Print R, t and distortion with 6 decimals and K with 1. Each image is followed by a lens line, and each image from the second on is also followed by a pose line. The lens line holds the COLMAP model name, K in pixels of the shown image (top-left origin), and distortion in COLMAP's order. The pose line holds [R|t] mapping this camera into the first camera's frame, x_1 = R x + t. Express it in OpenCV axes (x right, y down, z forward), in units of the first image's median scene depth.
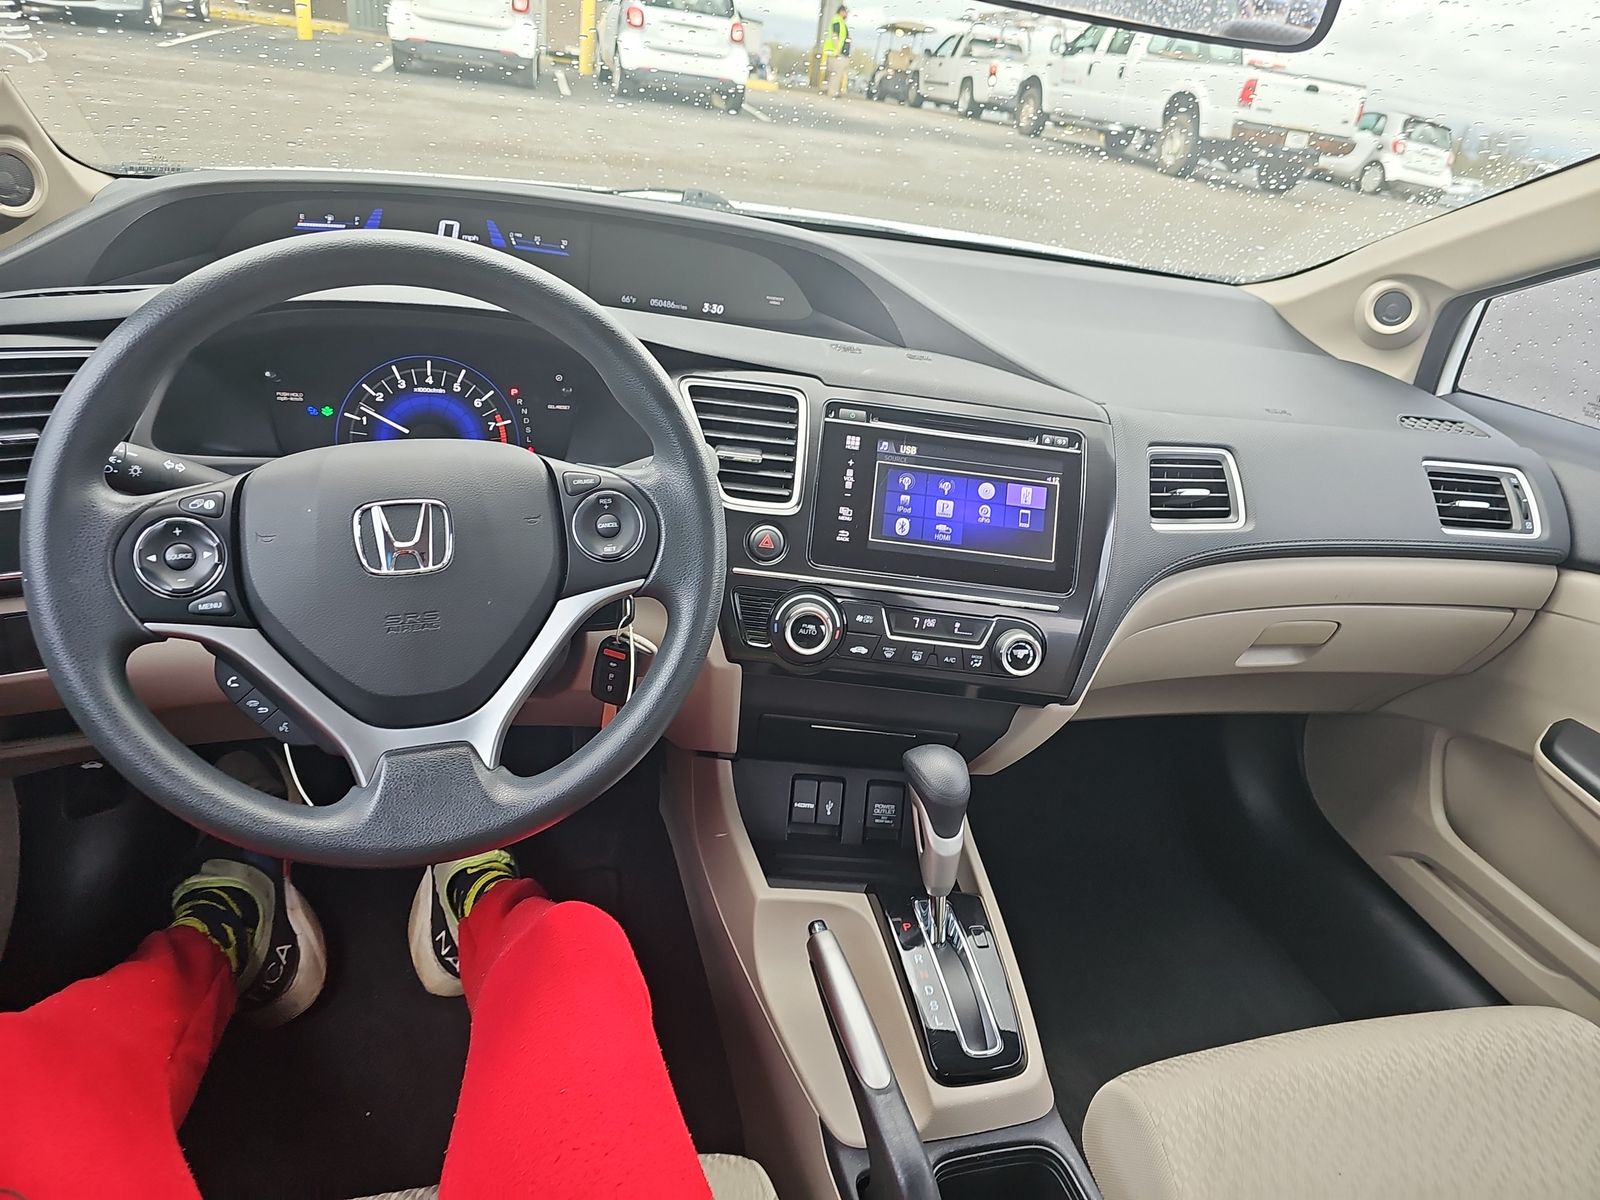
lens RADIAL K [[1070.5, 0, 829.9], [0, 1070.5, 562.1], [0, 0, 1]] dist [0.027725, -0.014105]
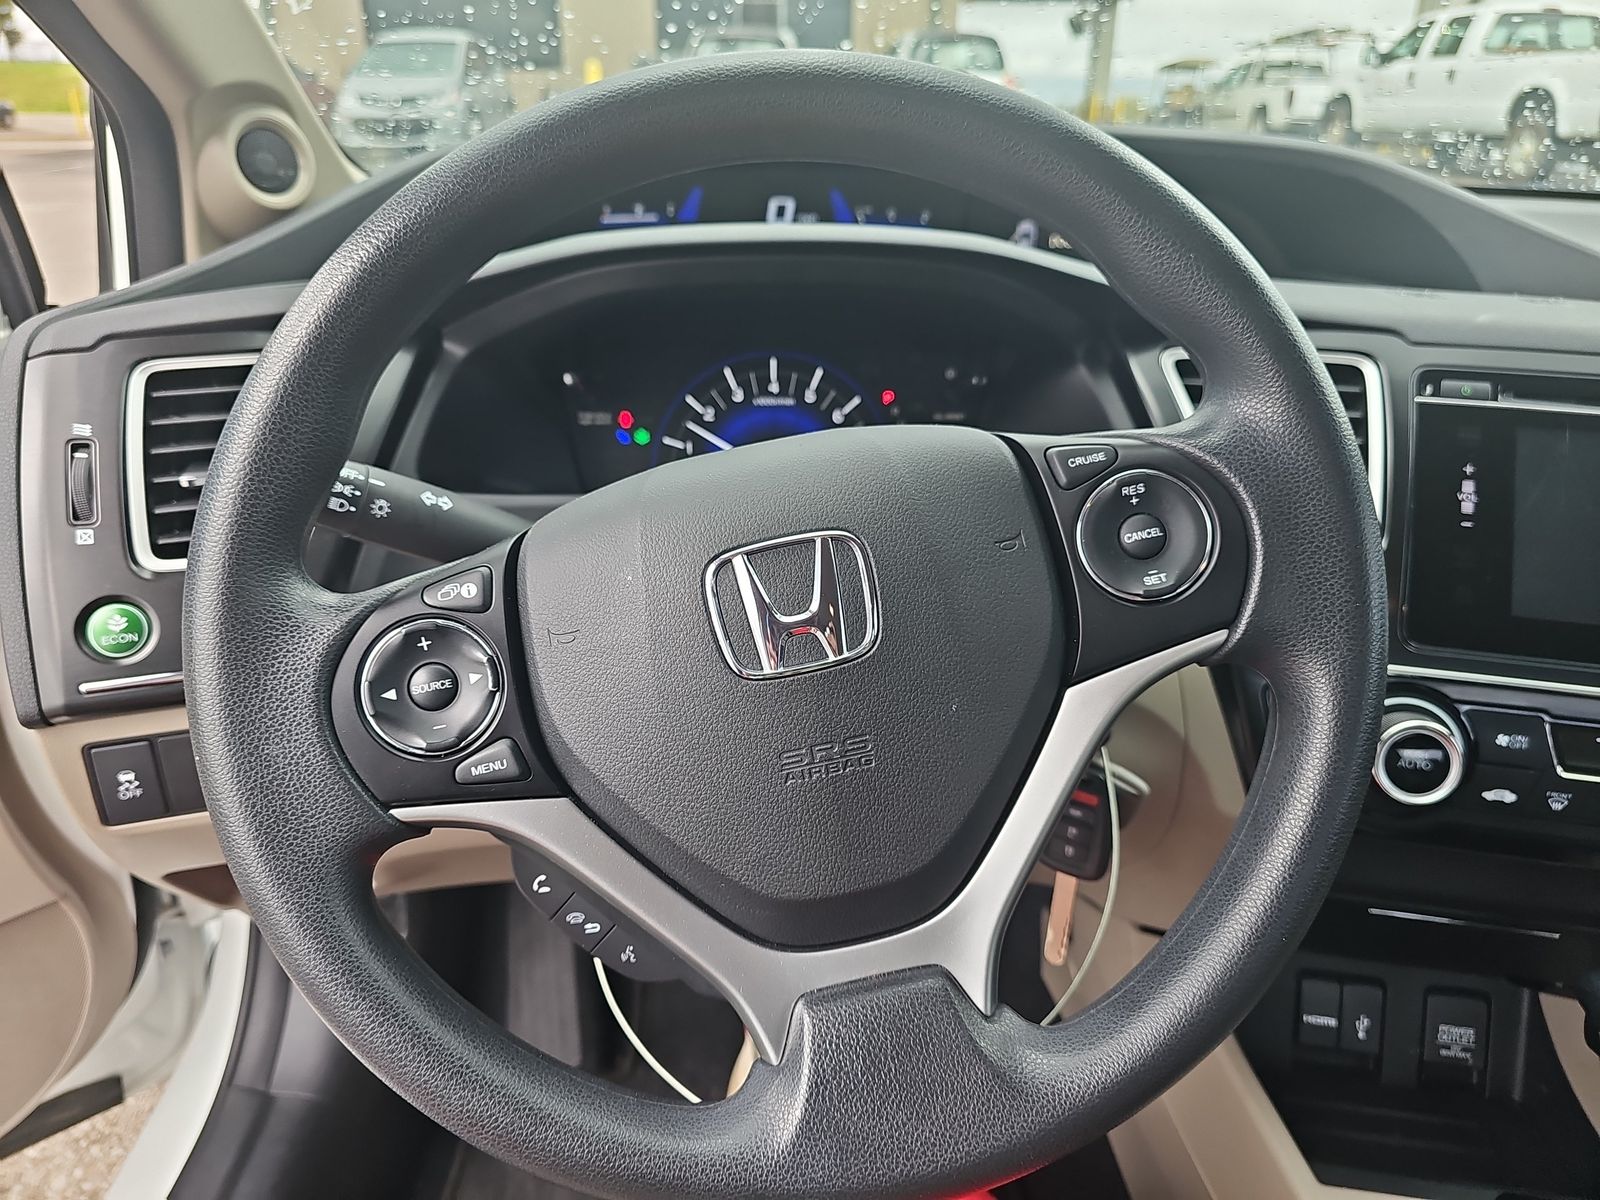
lens RADIAL K [[1070.5, 0, 801.0], [0, 1070.5, 598.0], [0, 0, 1]] dist [0.027725, -0.014105]
pose [[0.963432, -0.019190, -0.267263, -0.172366], [0.009209, 0.999214, -0.038549, -0.004035], [0.267793, 0.034678, 0.962852, 0.337762]]
